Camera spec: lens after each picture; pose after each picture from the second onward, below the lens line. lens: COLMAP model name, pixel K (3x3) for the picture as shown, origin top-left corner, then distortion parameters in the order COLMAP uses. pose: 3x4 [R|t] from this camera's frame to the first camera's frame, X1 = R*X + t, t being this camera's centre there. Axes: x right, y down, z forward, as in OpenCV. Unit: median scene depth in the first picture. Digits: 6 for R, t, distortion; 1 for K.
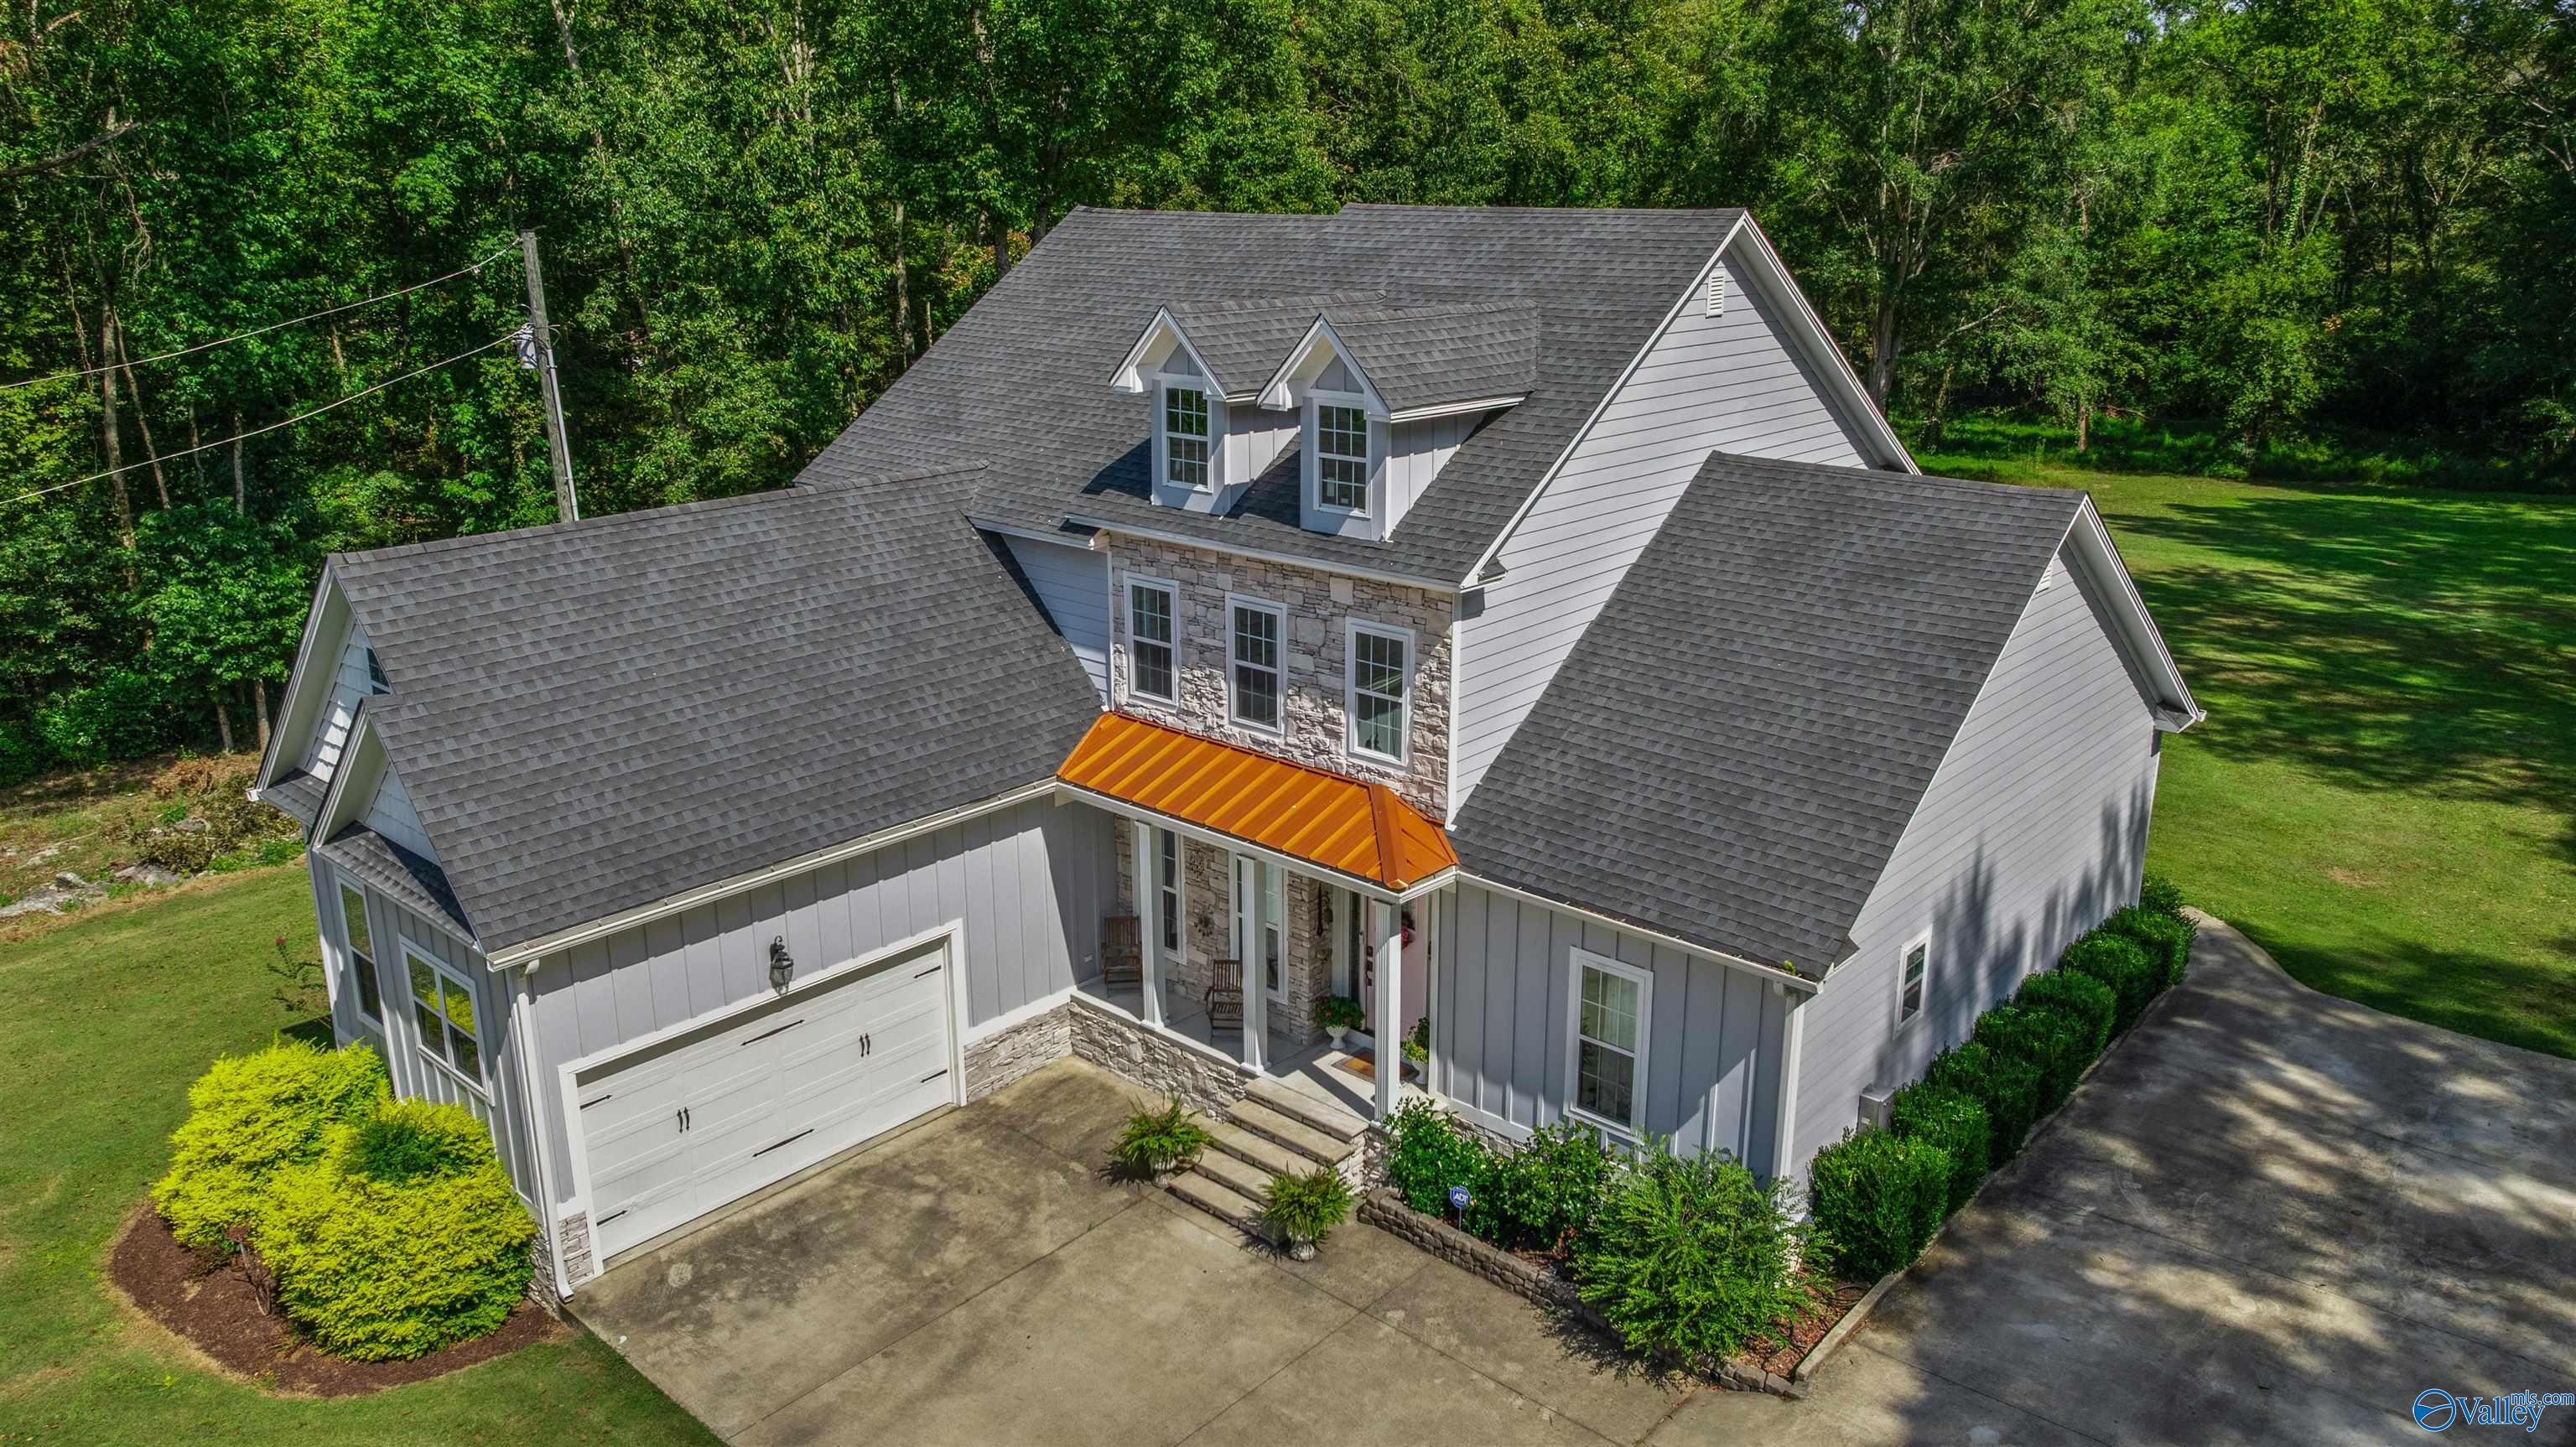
lens RADIAL K [[1819.1, 0, 1321.7], [0, 1819.1, 723.8], [0, 0, 1]] dist [-0.021377, 0.023566]
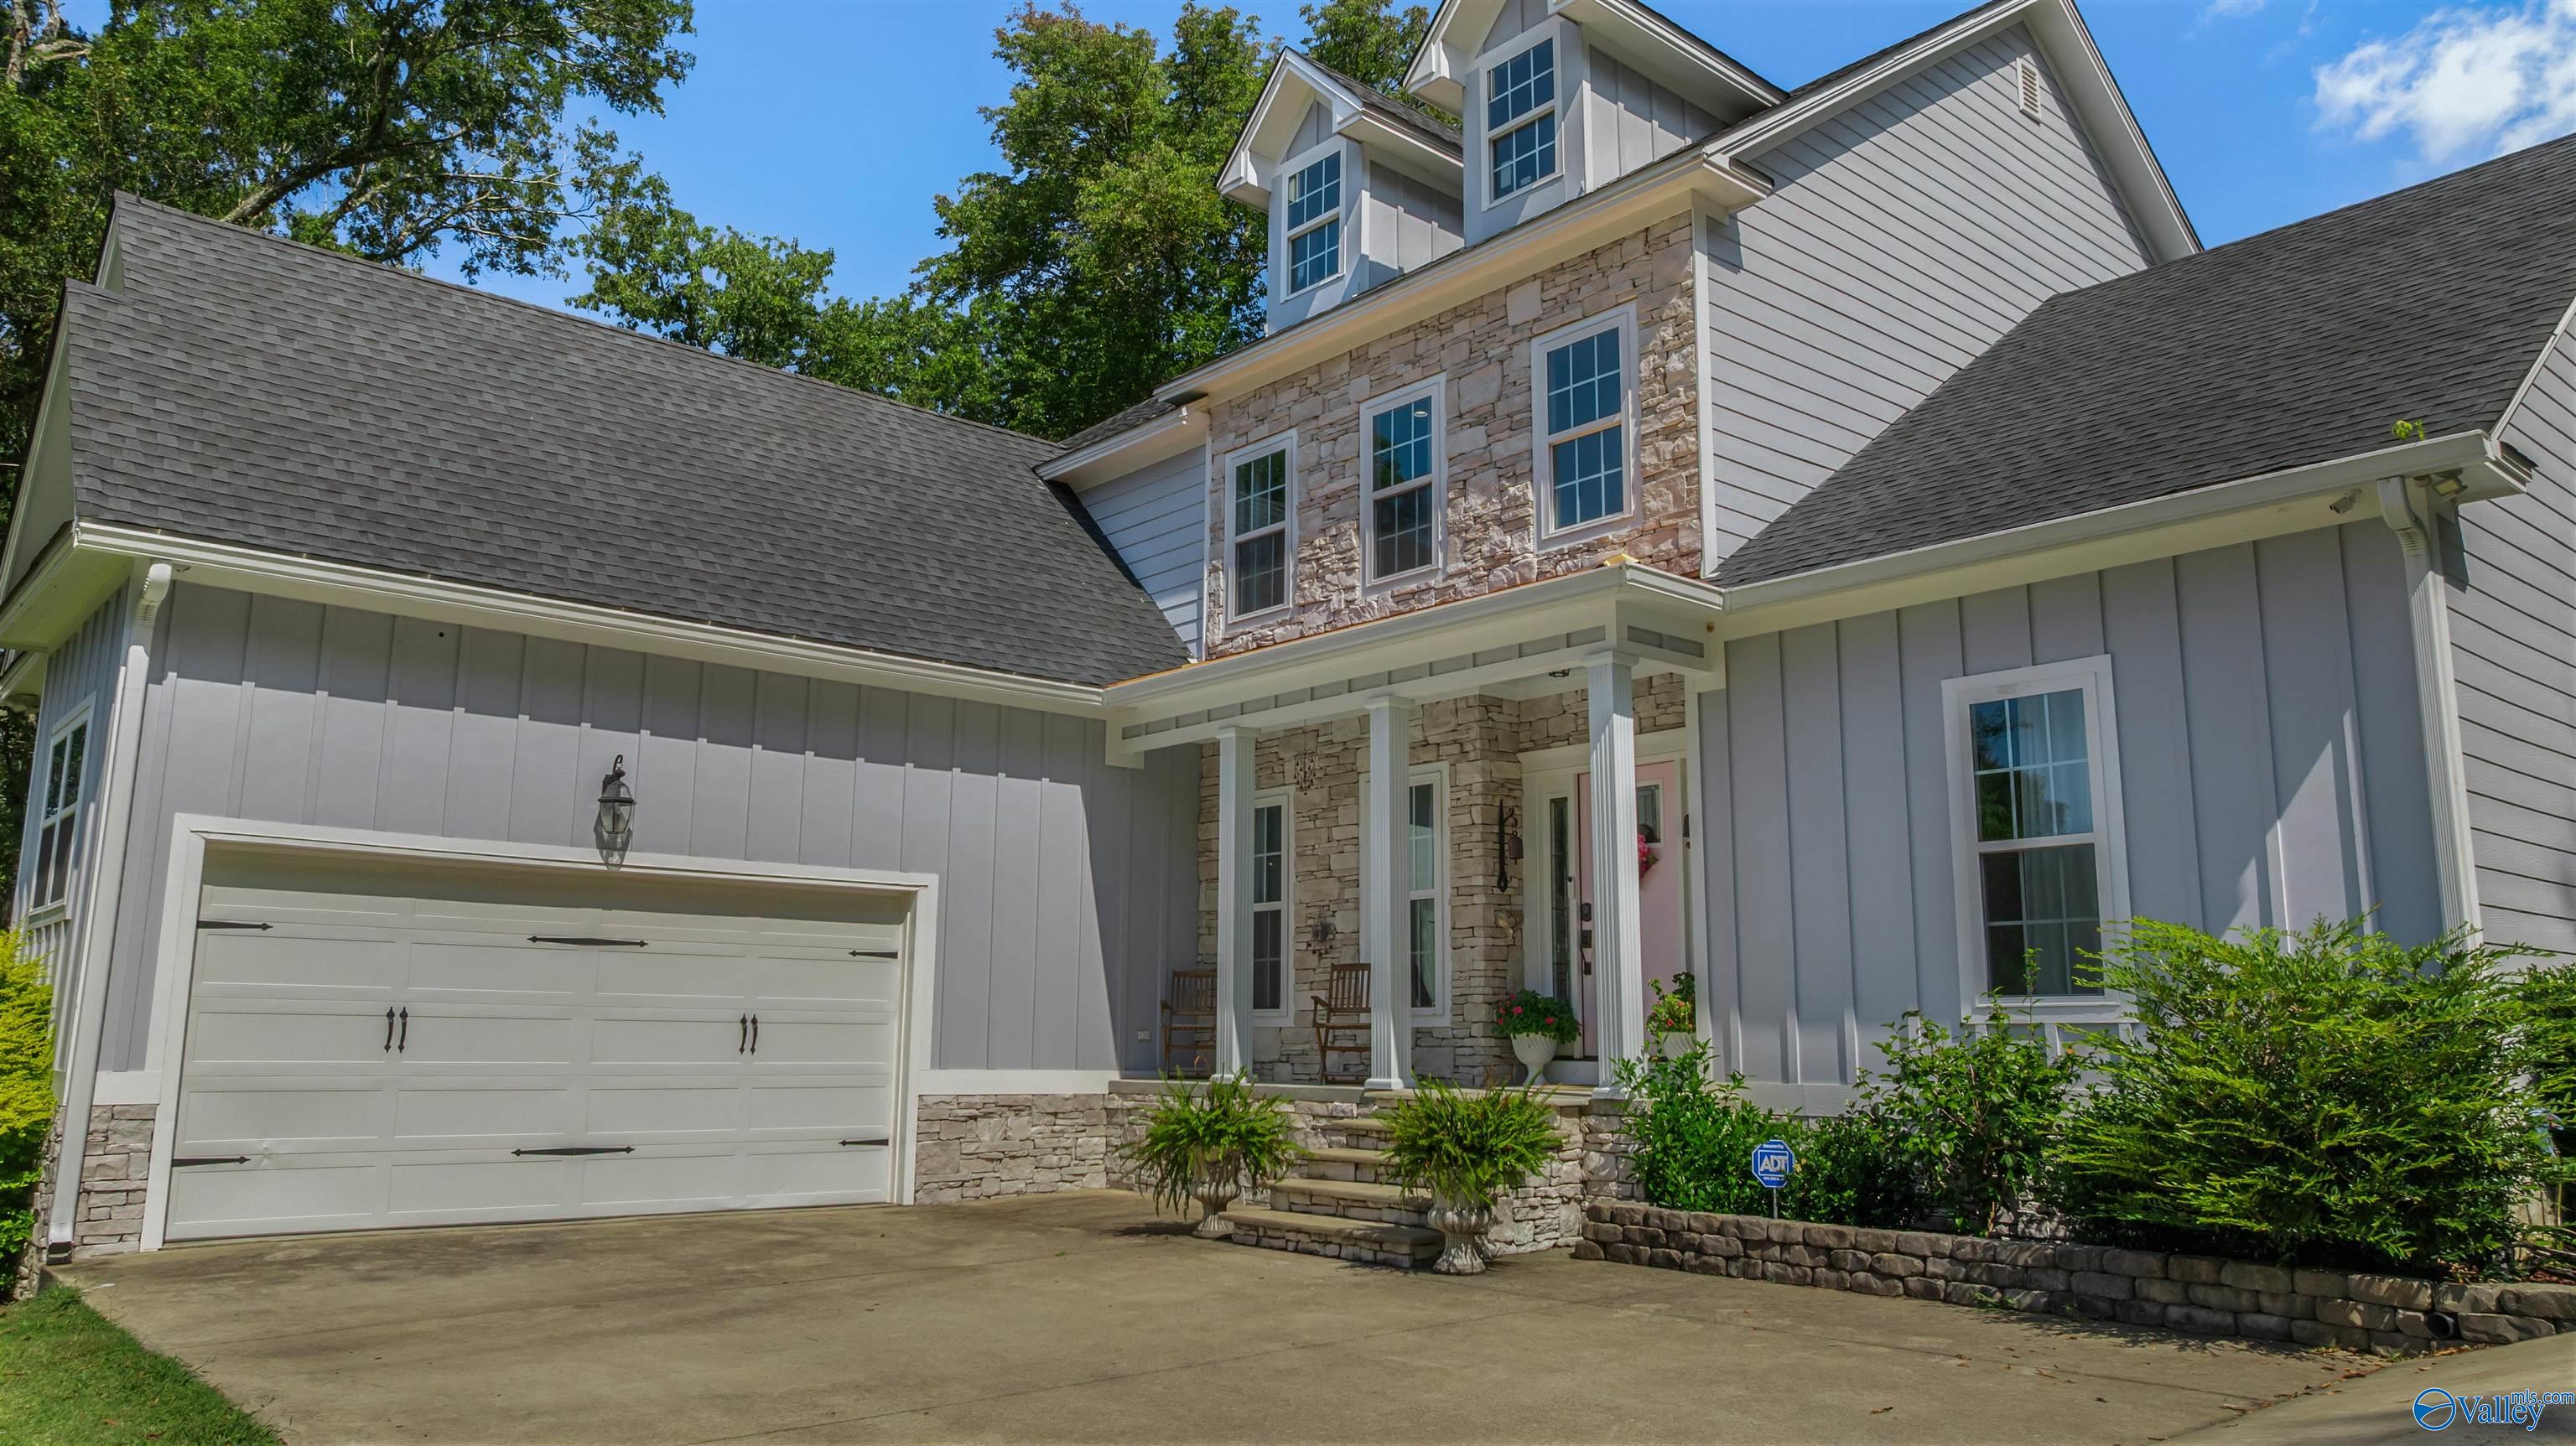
lens RADIAL K [[1819.0, 0, 1311.2], [0, 1819.0, 721.1], [0, 0, 1]] dist [-0.021377, 0.023566]
pose [[0.991648, -0.018888, -0.127582, 0.014811], [-0.041370, 0.890362, -0.453369, 0.355127], [0.122157, 0.454861, 0.882145, 0.444524]]
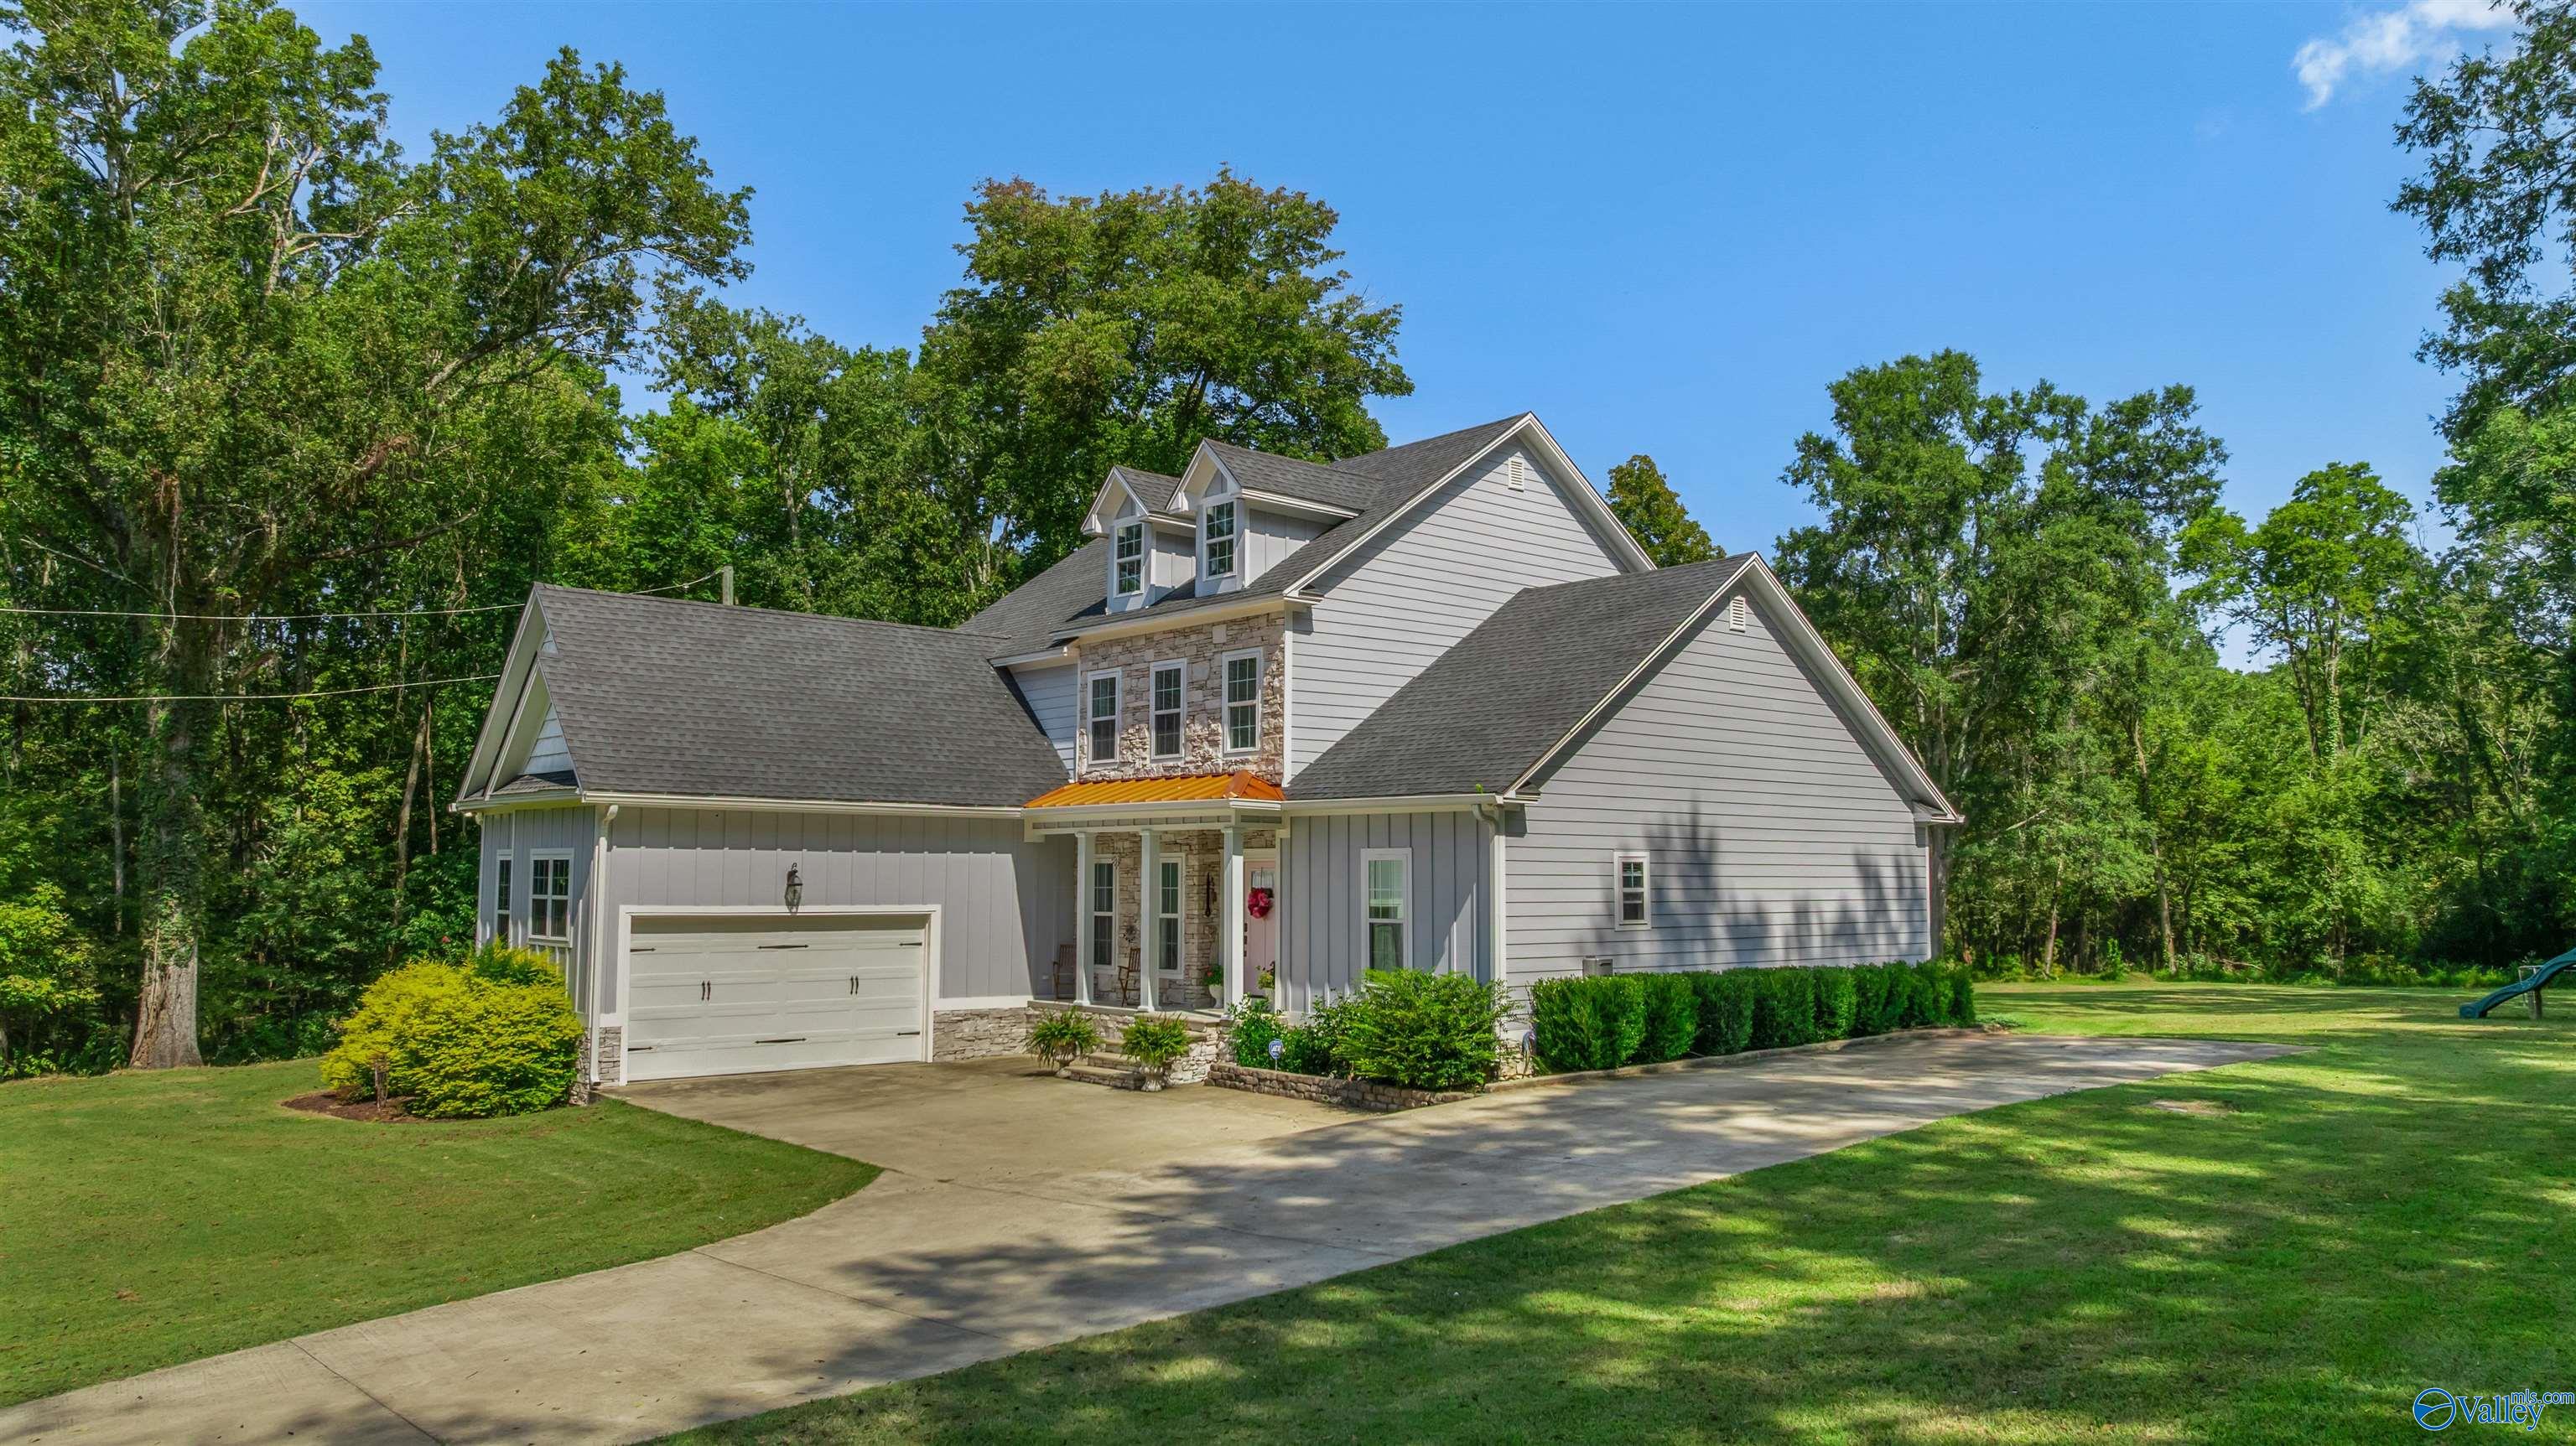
lens RADIAL K [[1819.0, 0, 1330.1], [0, 1819.0, 733.7], [0, 0, 1]] dist [-0.021377, 0.023566]
pose [[0.993358, -0.008799, -0.114726, 0.241648], [-0.034222, 0.929357, -0.367594, 0.481799], [0.109856, 0.369078, 0.922883, -0.234222]]
